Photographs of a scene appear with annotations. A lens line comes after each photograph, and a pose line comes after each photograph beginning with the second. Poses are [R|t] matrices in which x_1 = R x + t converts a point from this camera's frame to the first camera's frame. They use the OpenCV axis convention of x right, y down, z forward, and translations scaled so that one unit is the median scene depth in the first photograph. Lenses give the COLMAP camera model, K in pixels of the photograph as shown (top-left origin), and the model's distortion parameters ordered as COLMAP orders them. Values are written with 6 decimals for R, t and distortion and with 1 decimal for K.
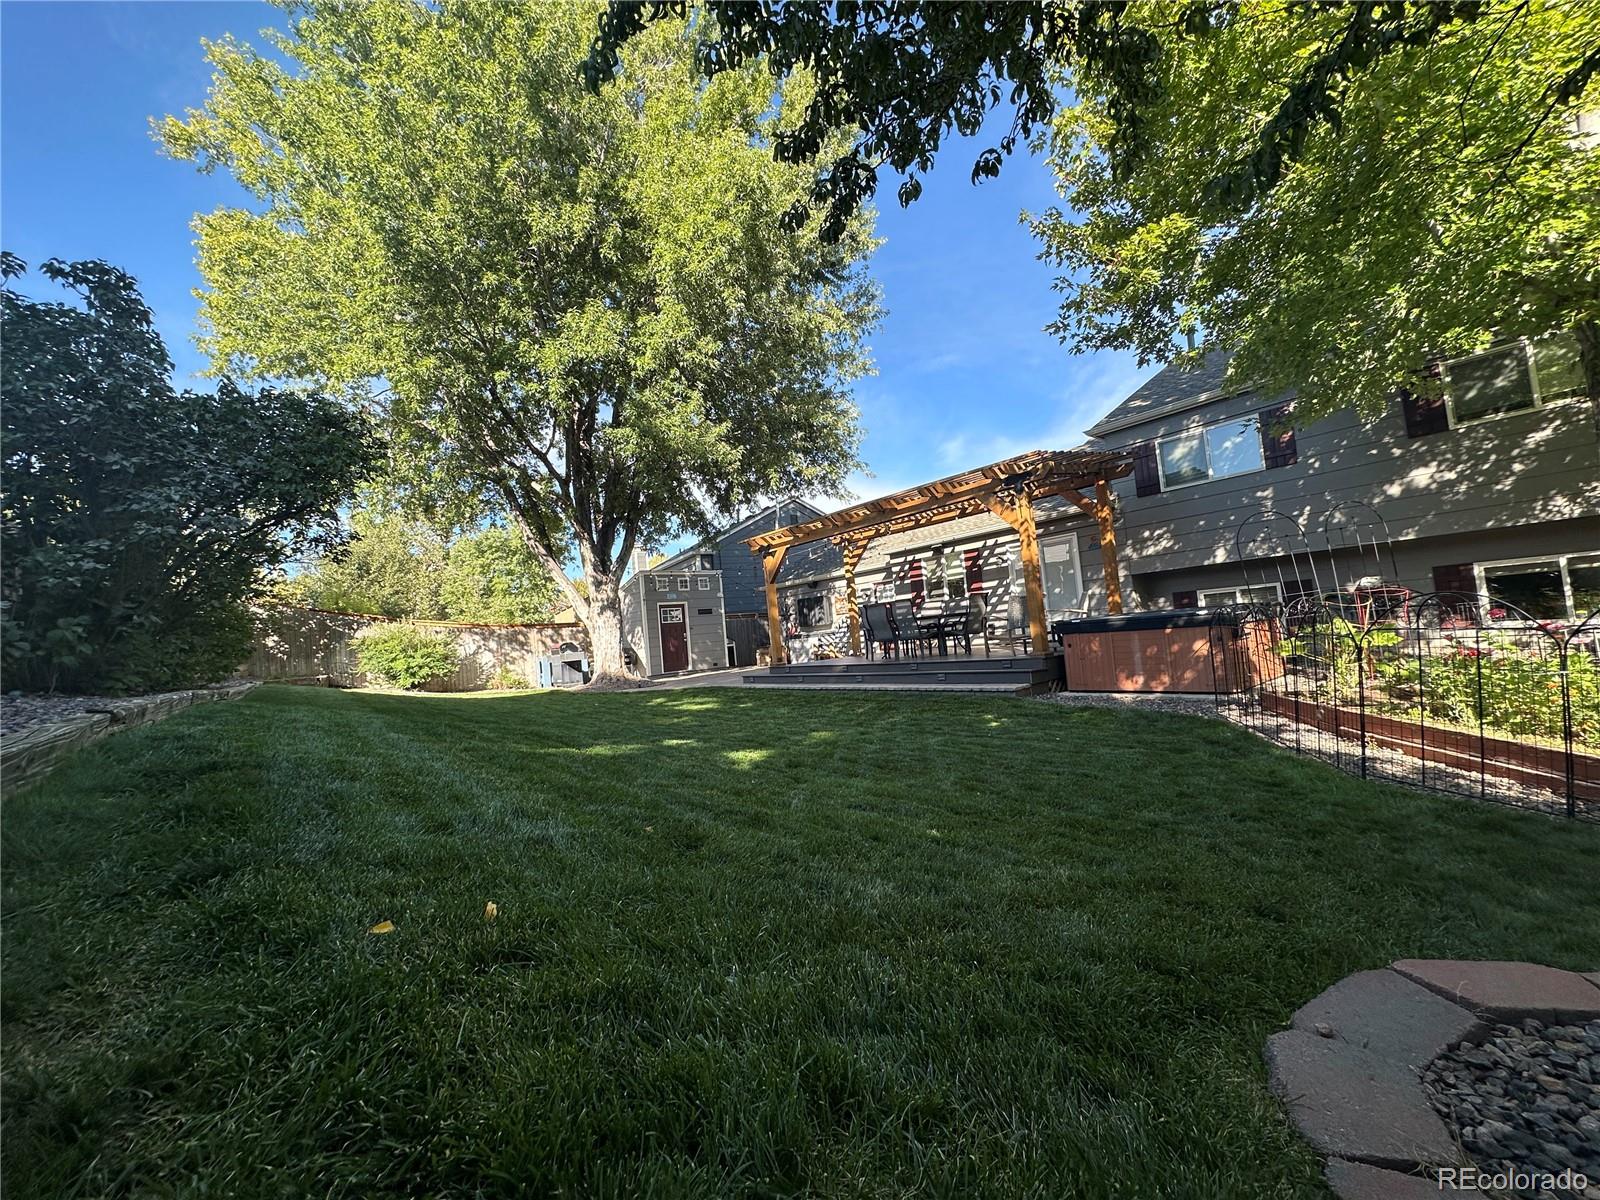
lens RADIAL K [[634.6, 0, 798.3], [0, 634.6, 601.2], [0, 0, 1]] dist [-0.002411, 0.000699]
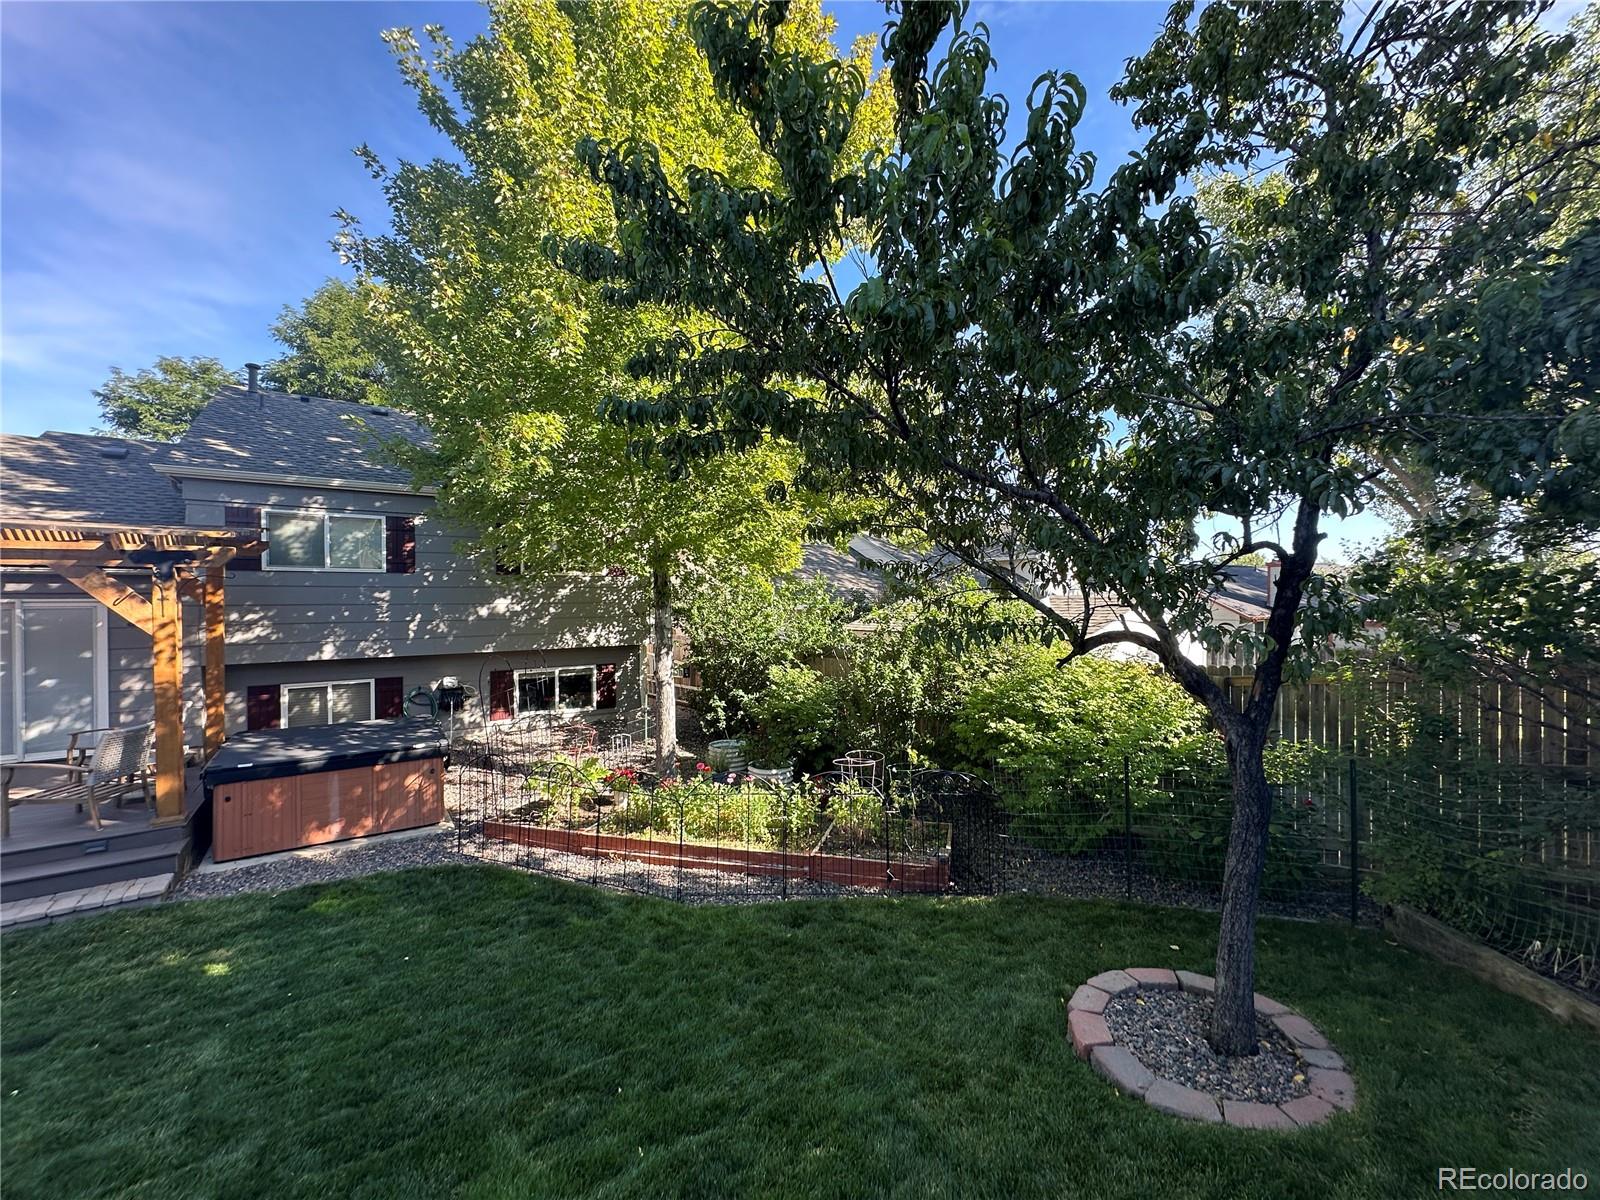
lens RADIAL K [[634.6, 0, 798.3], [0, 634.6, 601.2], [0, 0, 1]] dist [-0.002411, 0.000699]
pose [[0.072212, 0.083070, 0.993924, -0.200884], [-0.057785, 0.995200, -0.078978, -0.102069], [-0.995714, -0.051731, 0.076666, 0.217651]]
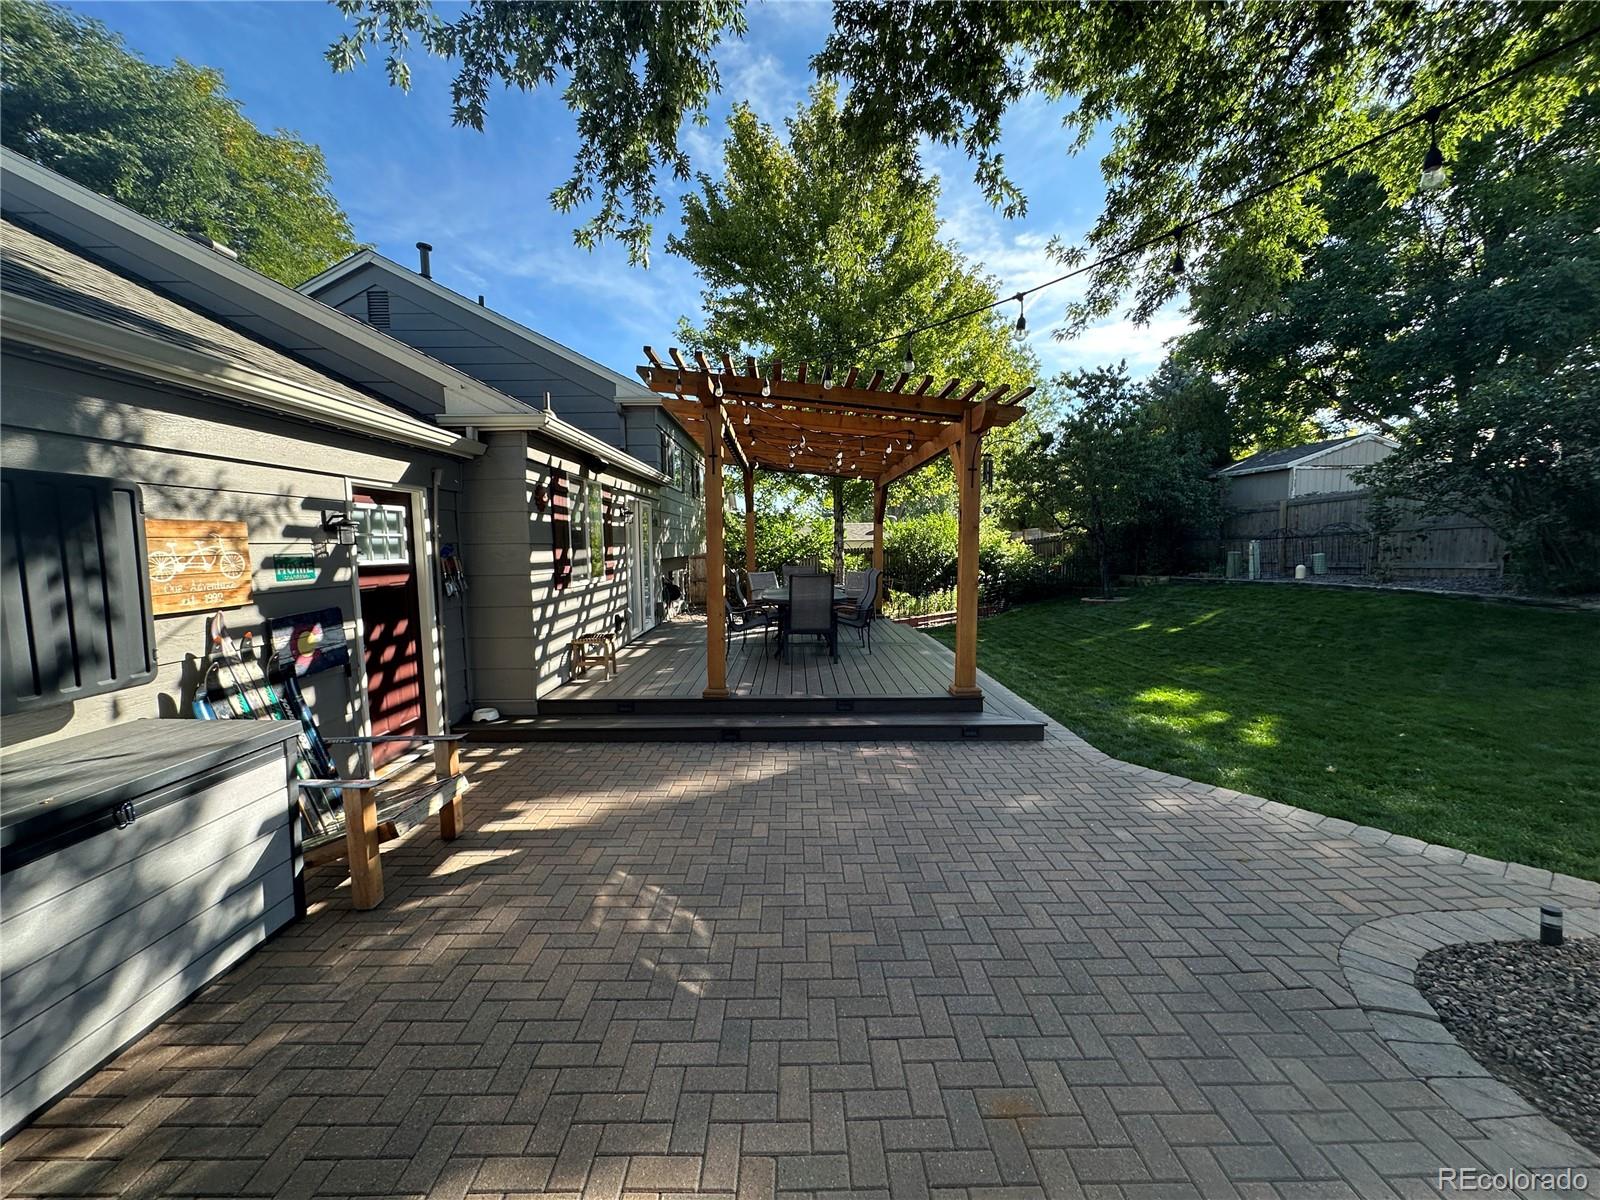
lens RADIAL K [[634.6, 0, 798.3], [0, 634.6, 601.2], [0, 0, 1]] dist [-0.002411, 0.000699]
pose [[-0.776537, 0.037544, 0.628952, -0.261166], [0.043451, 0.999038, -0.005989, 0.039251], [-0.628572, 0.022678, -0.777421, 1.643517]]
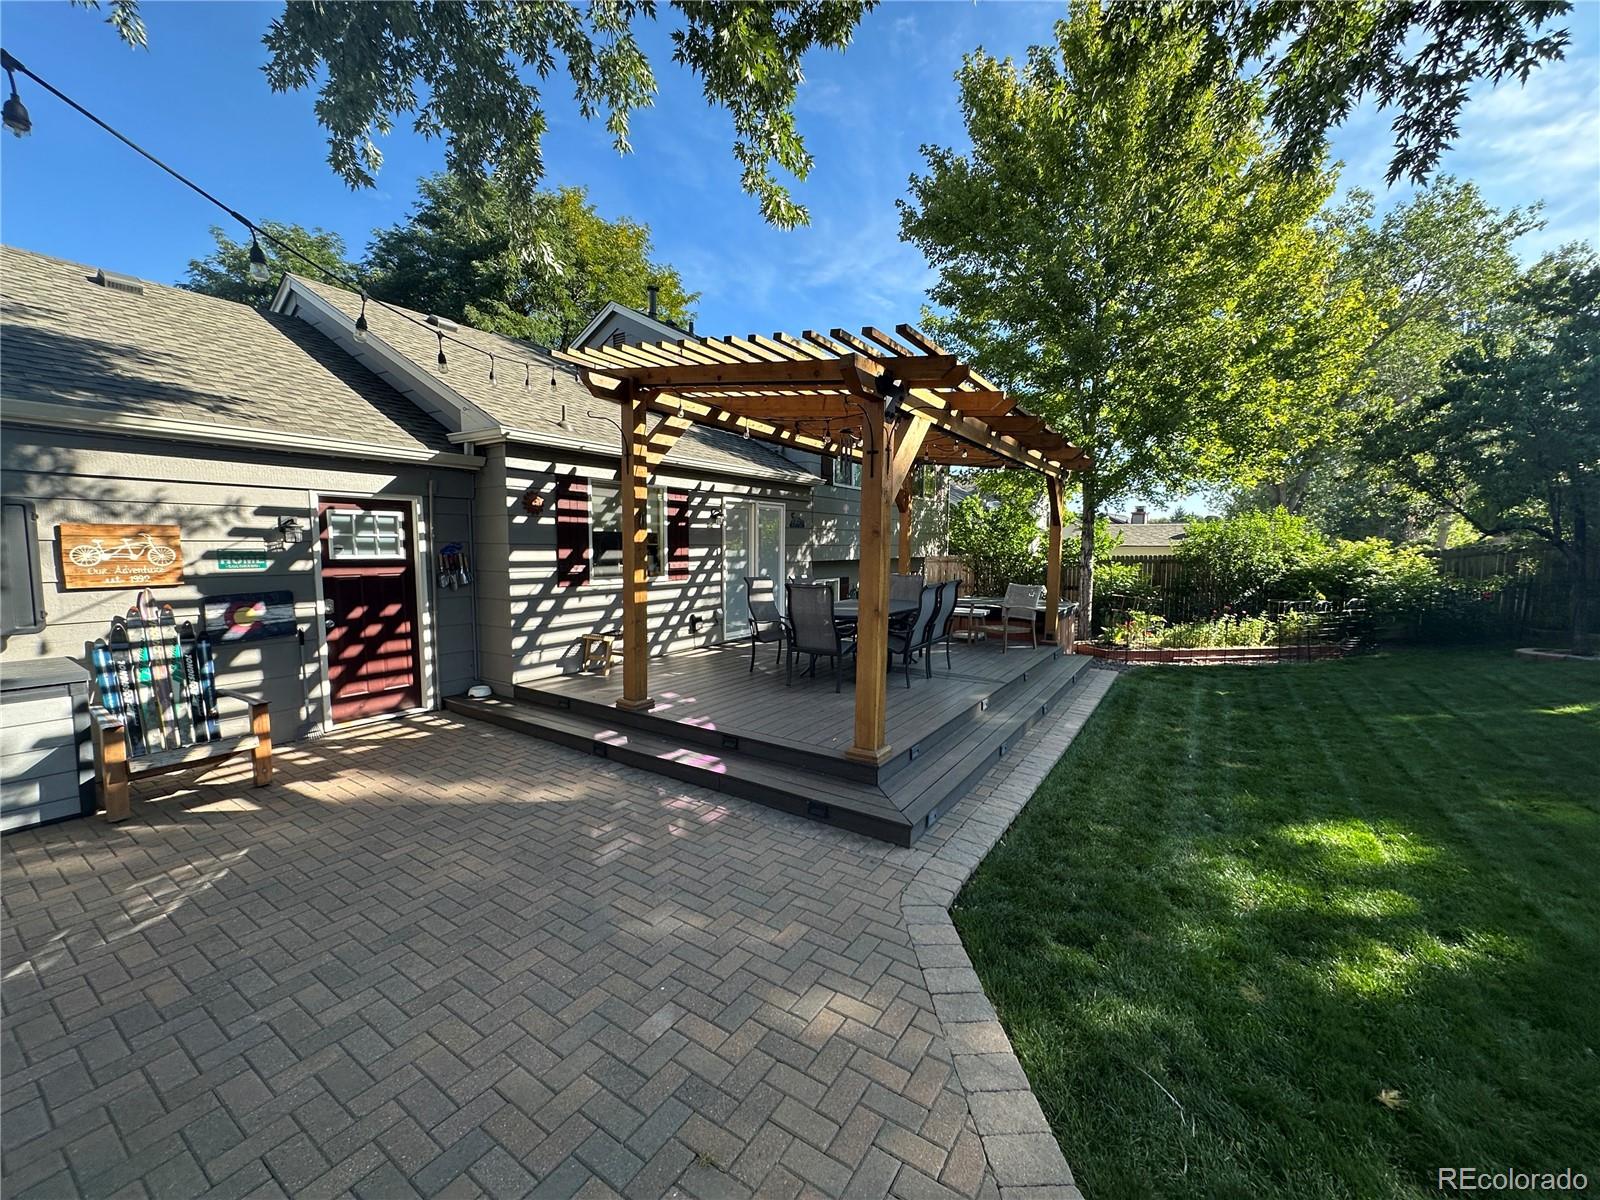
lens RADIAL K [[634.6, 0, 798.3], [0, 634.6, 601.2], [0, 0, 1]] dist [-0.002411, 0.000699]
pose [[-0.302921, -0.000586, 0.953015, -0.388899], [-0.034037, 0.999368, -0.010204, 0.029113], [-0.952408, -0.035529, -0.302750, 1.315362]]
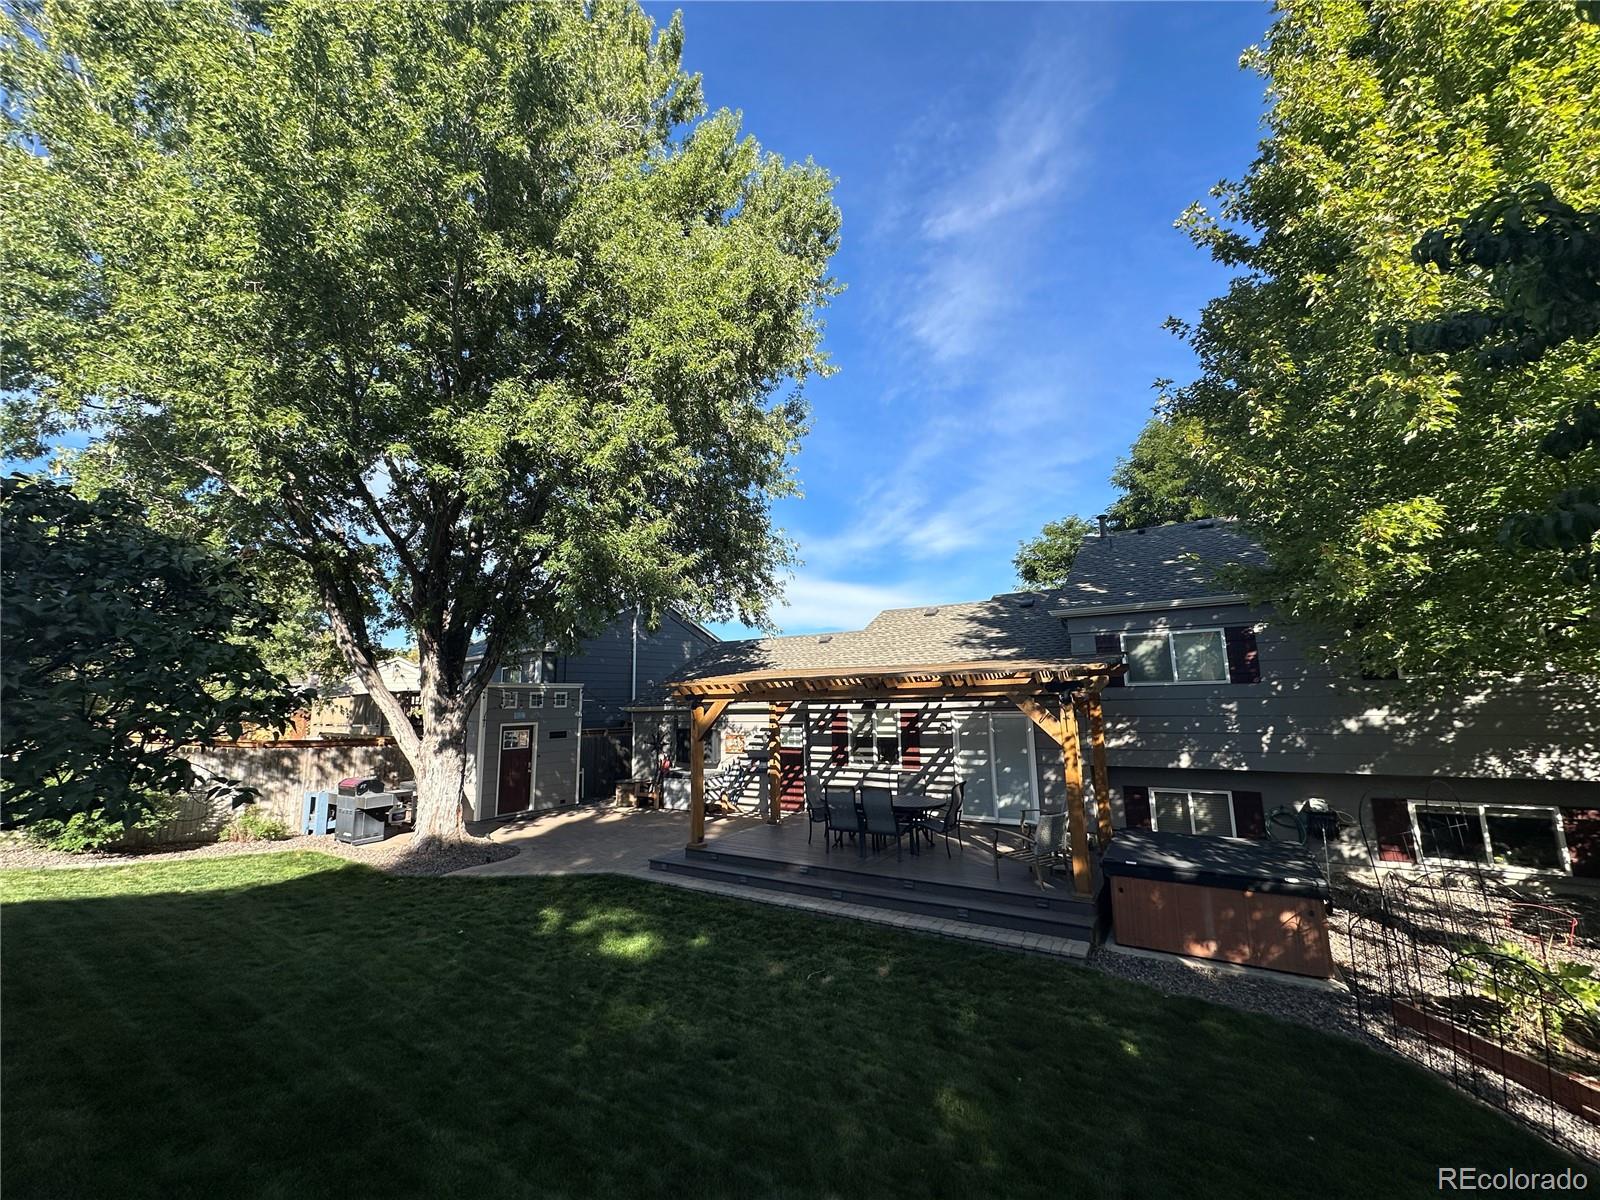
lens RADIAL K [[634.6, 0, 798.3], [0, 634.6, 601.2], [0, 0, 1]] dist [-0.002411, 0.000699]
pose [[0.943617, 0.121116, 0.308086, -0.224977], [-0.083343, 0.987607, -0.132987, -0.123969], [-0.320375, 0.099812, 0.942018, 0.206971]]
